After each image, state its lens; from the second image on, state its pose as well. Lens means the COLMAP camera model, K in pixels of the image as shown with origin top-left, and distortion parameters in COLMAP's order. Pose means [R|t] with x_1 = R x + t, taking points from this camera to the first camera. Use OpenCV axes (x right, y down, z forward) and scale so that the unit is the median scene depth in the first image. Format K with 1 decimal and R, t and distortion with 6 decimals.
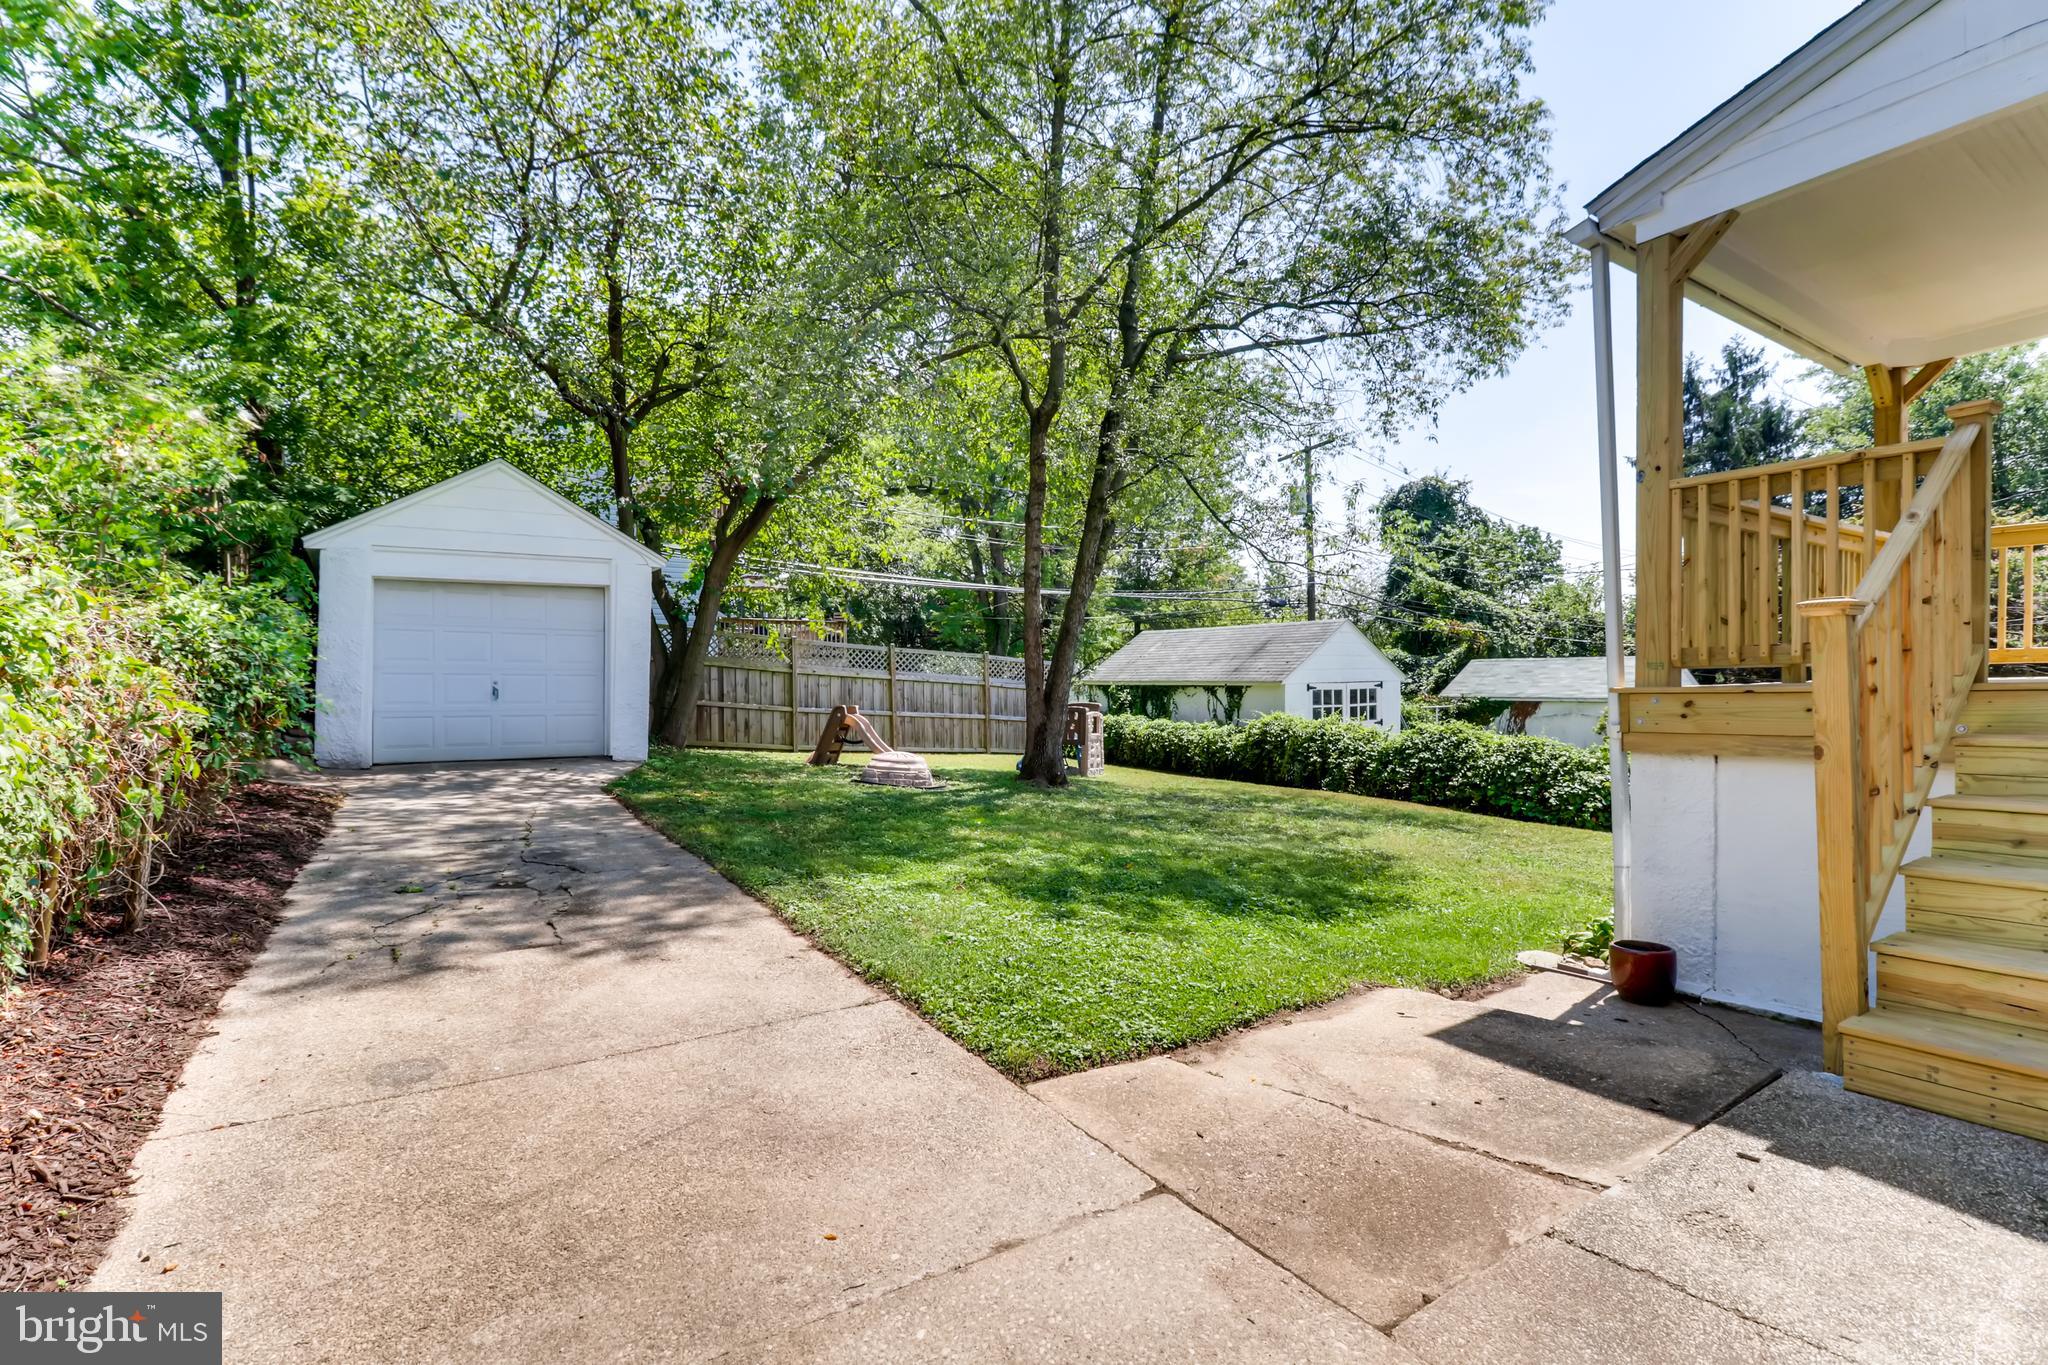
lens RADIAL K [[938.0, 0, 1037.1], [0, 938.0, 682.6], [0, 0, 1]] dist [0.012455, -0.008209]
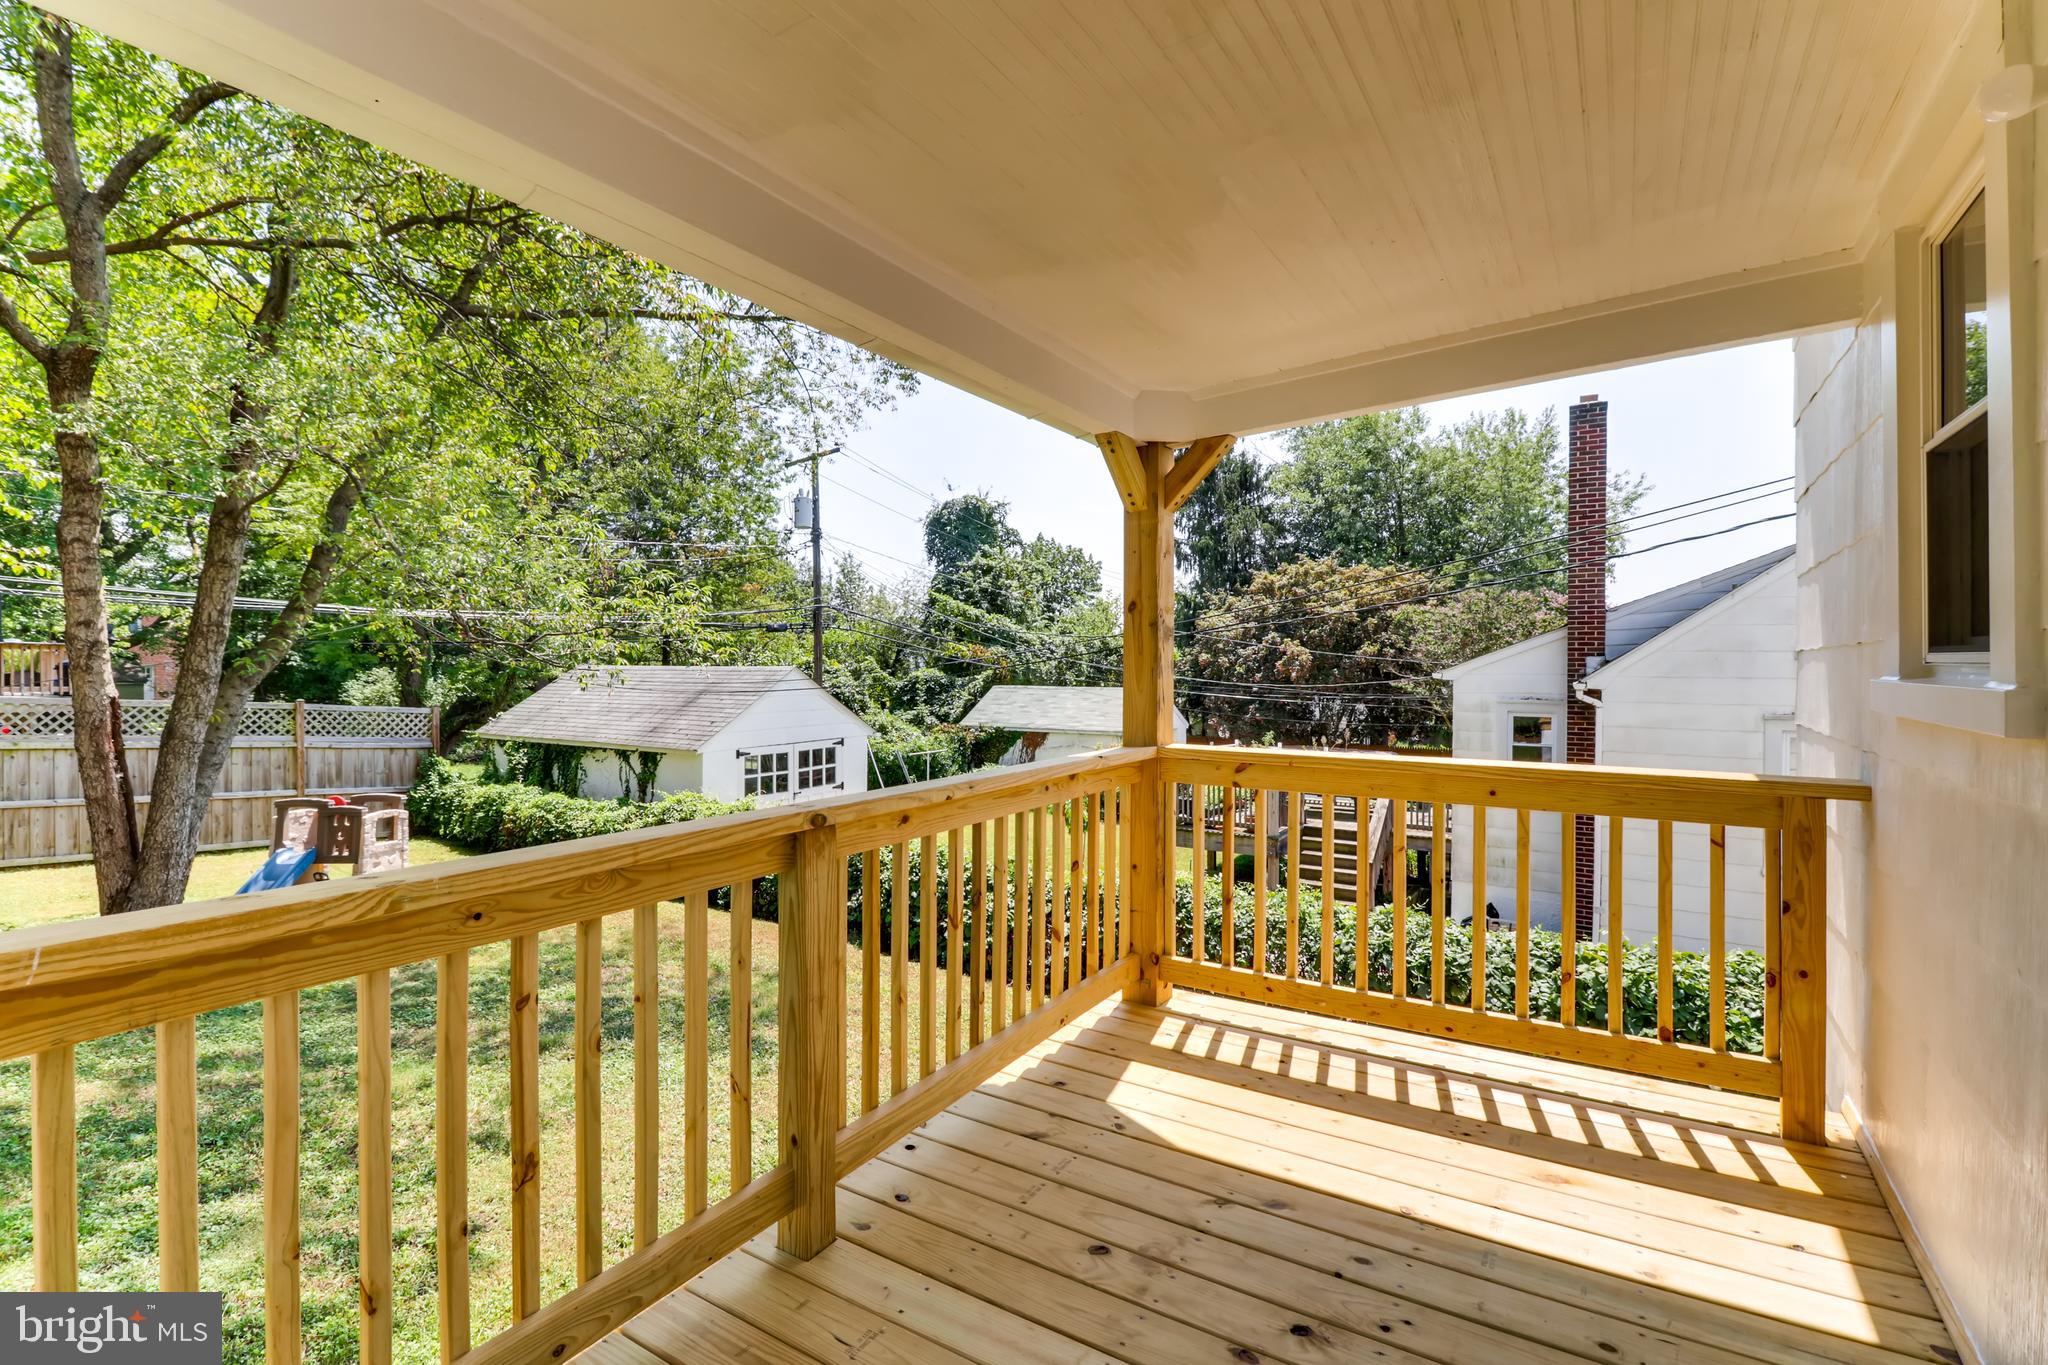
lens RADIAL K [[938.0, 0, 1015.6], [0, 938.0, 680.1], [0, 0, 1]] dist [0.012455, -0.008209]
pose [[0.920448, 0.005270, 0.390829, 0.102459], [-0.005843, 0.999983, 0.000276, -0.032099], [-0.390821, -0.002537, 0.920463, 0.086957]]
